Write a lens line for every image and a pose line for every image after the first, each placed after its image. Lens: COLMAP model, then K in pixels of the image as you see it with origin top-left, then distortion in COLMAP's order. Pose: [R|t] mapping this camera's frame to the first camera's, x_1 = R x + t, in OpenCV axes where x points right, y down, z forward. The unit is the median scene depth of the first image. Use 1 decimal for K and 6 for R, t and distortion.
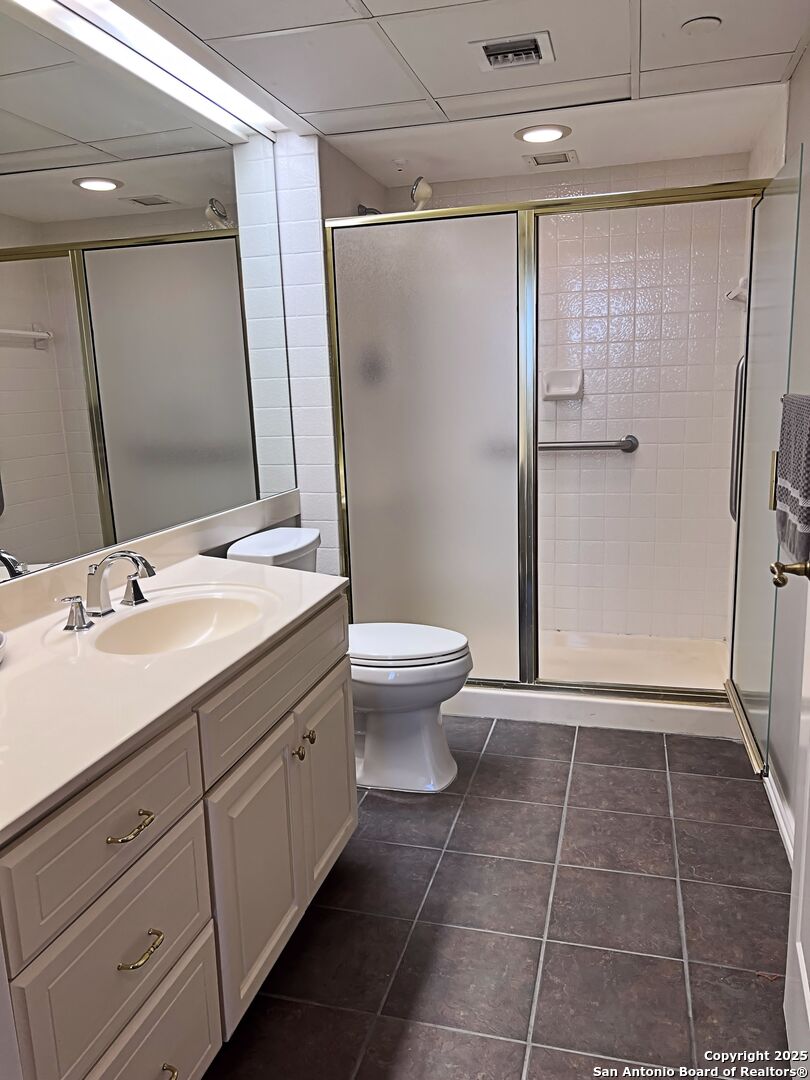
lens RADIAL K [[812.8, 0, 404.1], [0, 812.8, 540.4], [0, 0, 1]] dist [0.024570, -0.006806]
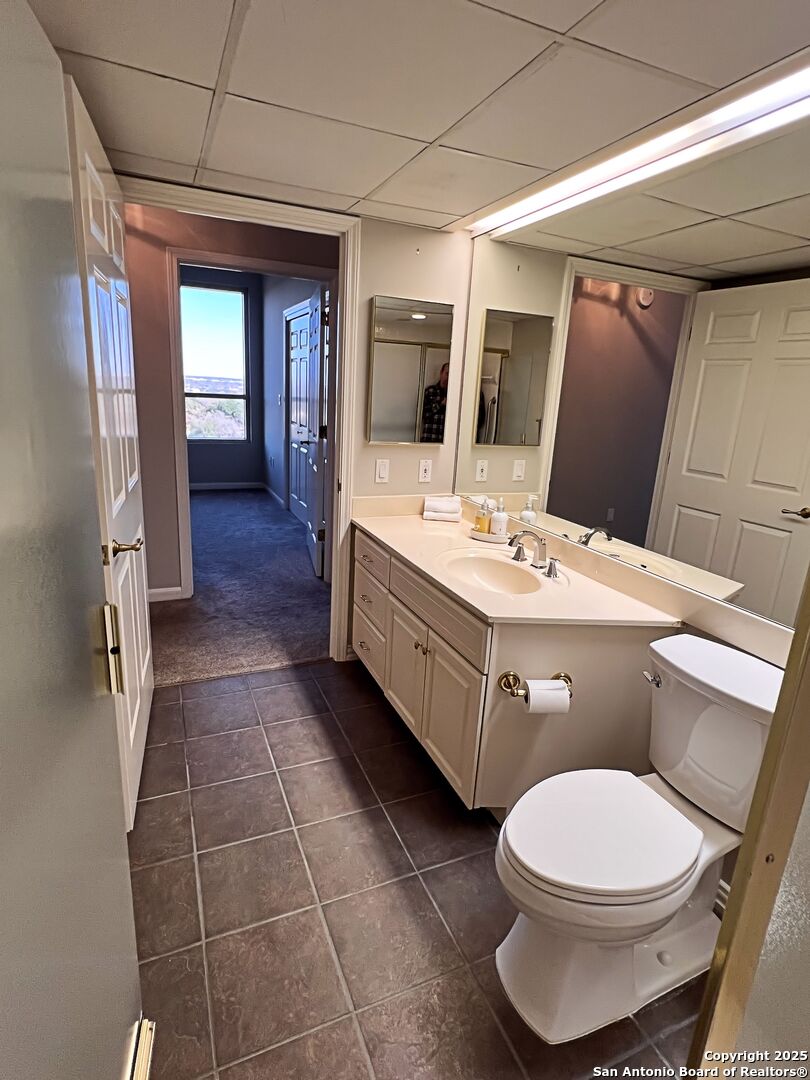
lens RADIAL K [[558.0, 0, 403.3], [0, 558.0, 540.9], [0, 0, 1]] dist [0.000433, 0.000142]
pose [[-0.778860, 0.161021, -0.606176, 0.505870], [-0.134181, 0.901328, 0.411830, -0.369820], [0.612677, 0.402095, -0.680402, 1.495097]]
